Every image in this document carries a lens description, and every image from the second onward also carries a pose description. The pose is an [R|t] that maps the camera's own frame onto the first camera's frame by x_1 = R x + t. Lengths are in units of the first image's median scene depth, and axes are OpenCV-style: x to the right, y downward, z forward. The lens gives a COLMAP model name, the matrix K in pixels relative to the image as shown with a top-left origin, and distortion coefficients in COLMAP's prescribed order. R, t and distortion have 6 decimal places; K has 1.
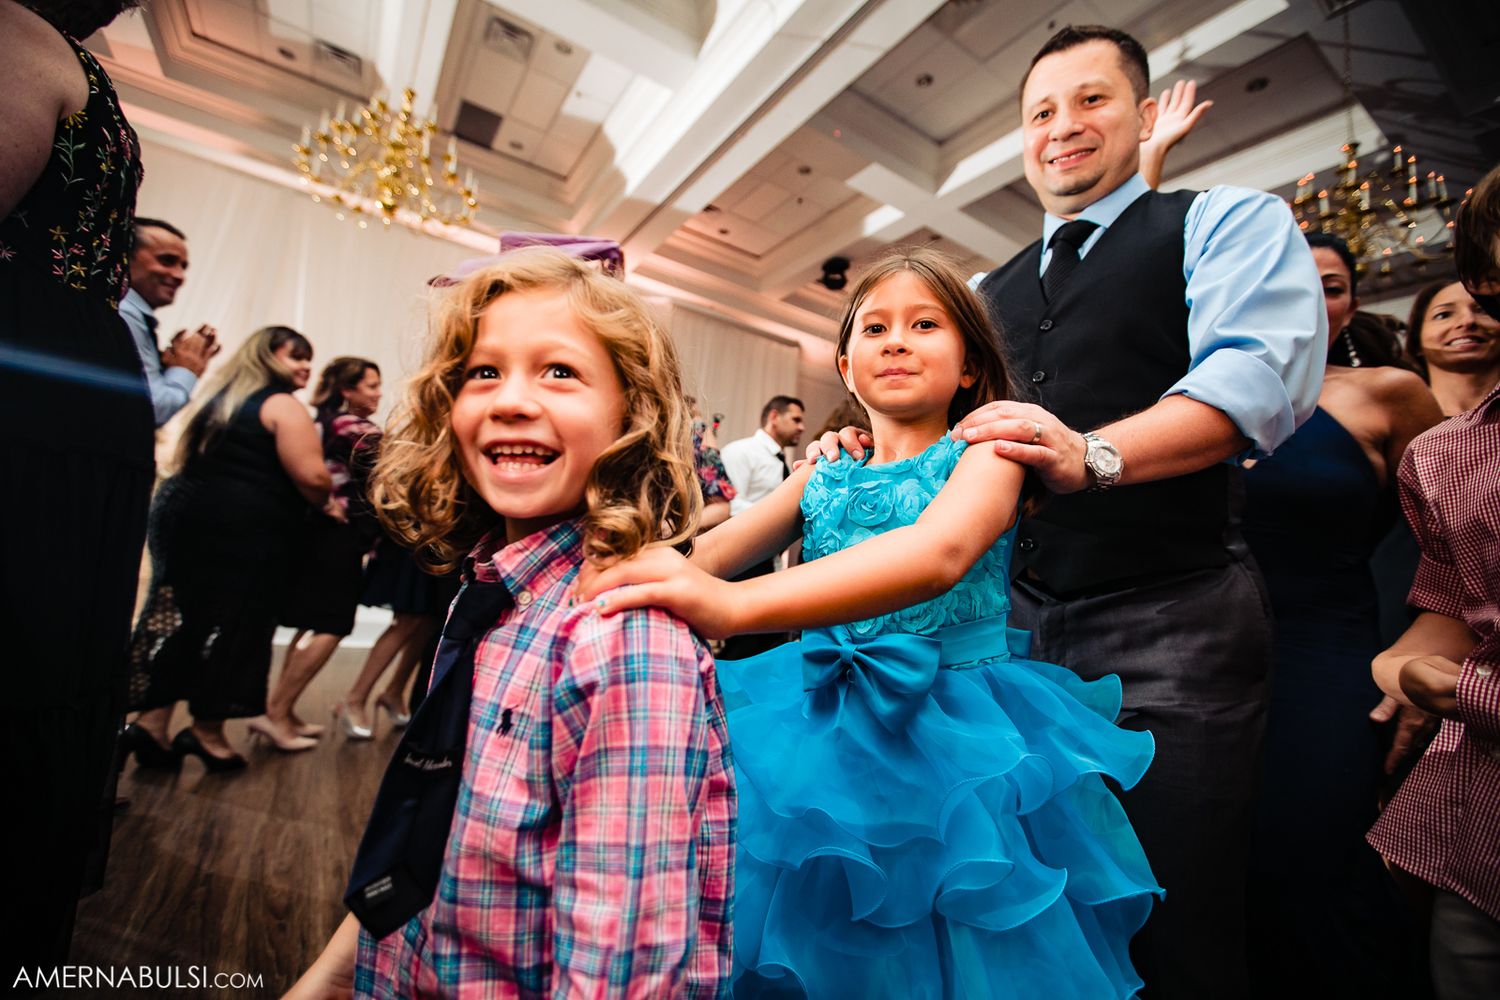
lens RADIAL K [[667.7, 0, 750.0], [0, 667.7, 500.0], [0, 0, 1]] dist [-0.028890, 0.000530]
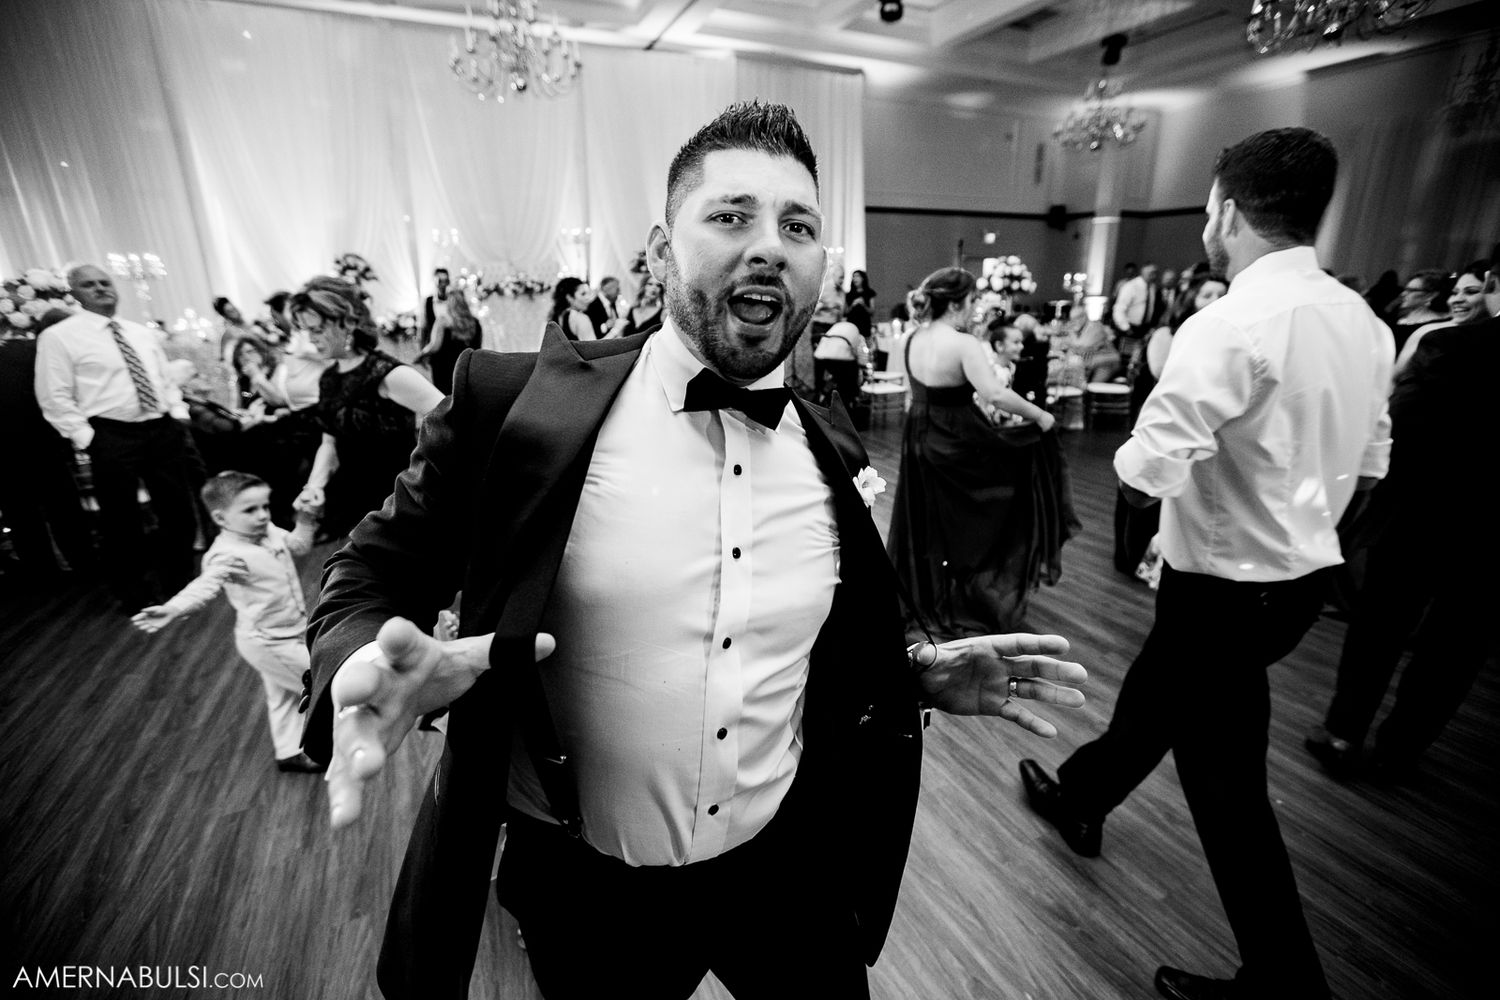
lens RADIAL K [[667.7, 0, 750.0], [0, 667.7, 500.0], [0, 0, 1]] dist [-0.028890, 0.000530]
pose [[0.984450, -0.071779, -0.160331, 0.024669], [0.131400, 0.906644, 0.400913, -0.090815], [0.116586, -0.415746, 0.901977, -0.238727]]
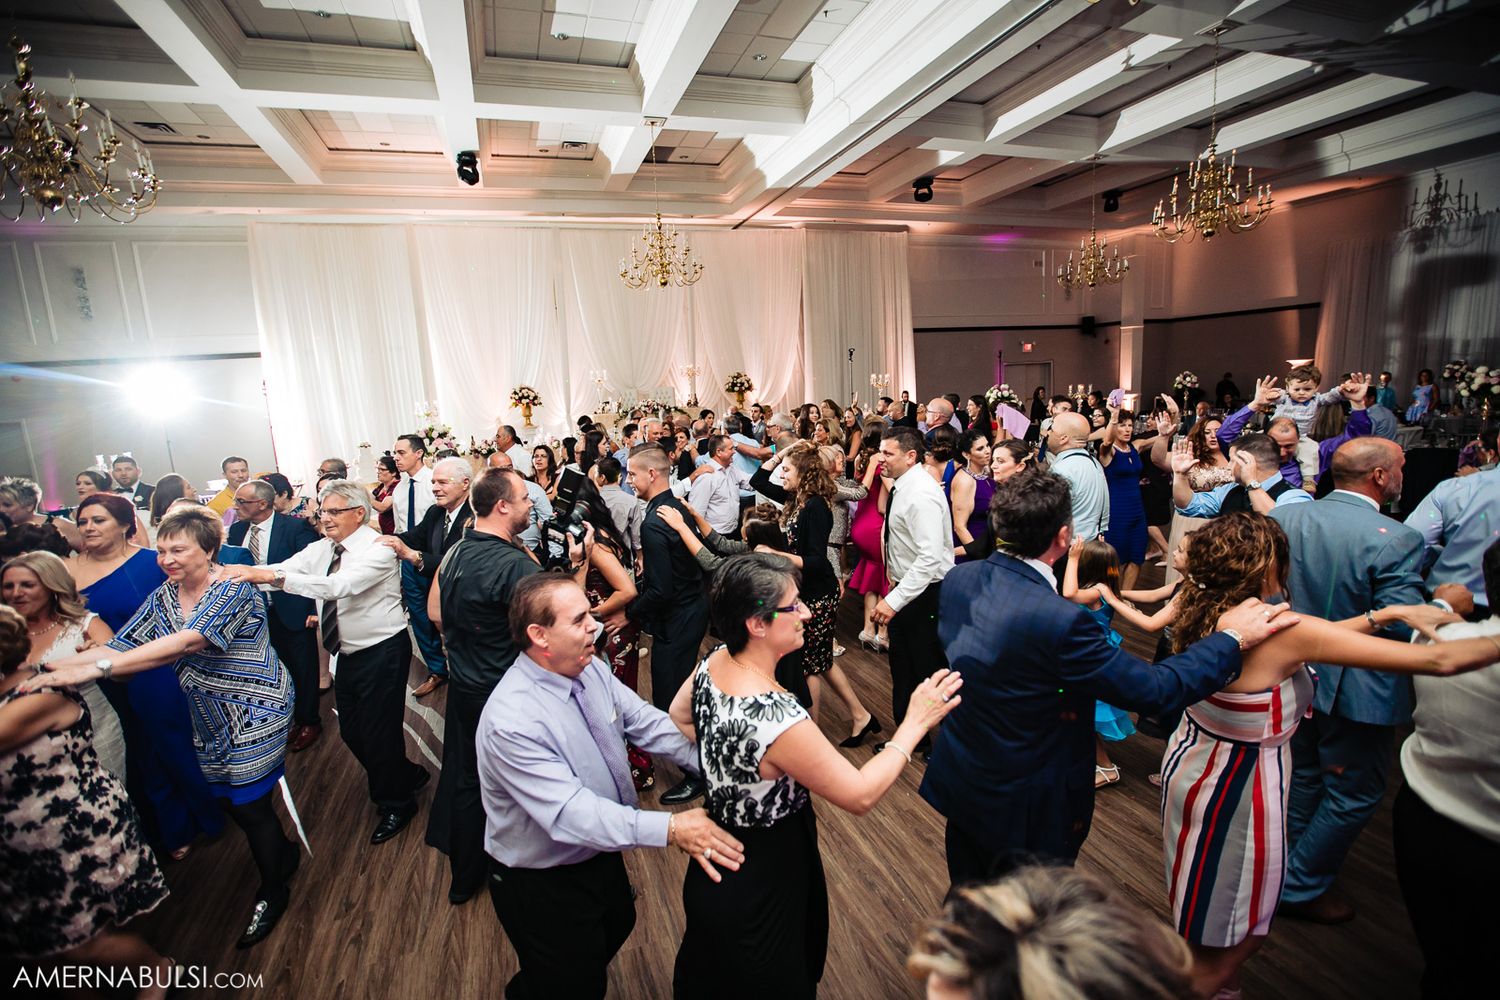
lens RADIAL K [[667.7, 0, 750.0], [0, 667.7, 500.0], [0, 0, 1]] dist [-0.028890, 0.000530]
pose [[0.961934, -0.109275, -0.250484, 0.060237], [0.174992, 0.950317, 0.257440, -0.158408], [0.209907, -0.291473, 0.933264, -0.501242]]
